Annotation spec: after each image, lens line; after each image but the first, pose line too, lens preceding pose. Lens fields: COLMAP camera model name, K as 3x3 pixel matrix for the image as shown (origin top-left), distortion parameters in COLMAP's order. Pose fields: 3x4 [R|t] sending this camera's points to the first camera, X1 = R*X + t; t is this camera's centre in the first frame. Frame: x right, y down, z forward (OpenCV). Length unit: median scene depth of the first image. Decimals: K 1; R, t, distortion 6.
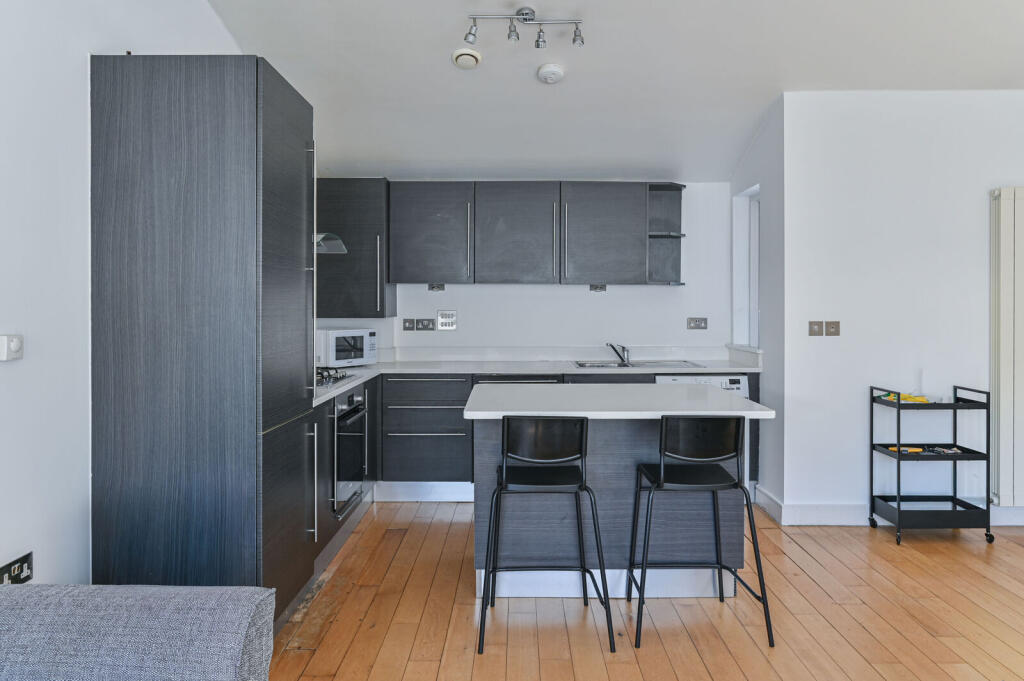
lens RADIAL K [[676.2, 0, 513.9], [0, 676.2, 306.8], [0, 0, 1]] dist [0.001532, -0.000344]
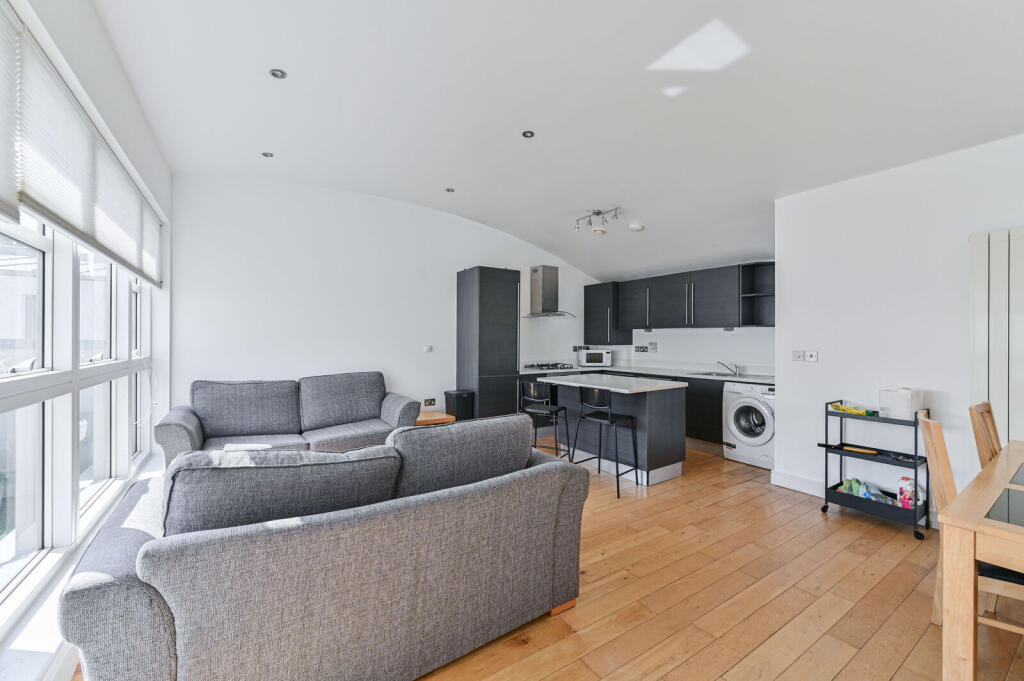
lens RADIAL K [[417.1, 0, 514.7], [0, 417.1, 339.0], [0, 0, 1]] dist [0.000865, 0.000265]
pose [[0.552778, 0.002403, -0.833325, 0.787165], [-0.005357, 0.999985, -0.000670, -0.000635], [0.833311, 0.004835, 0.552783, -0.006279]]
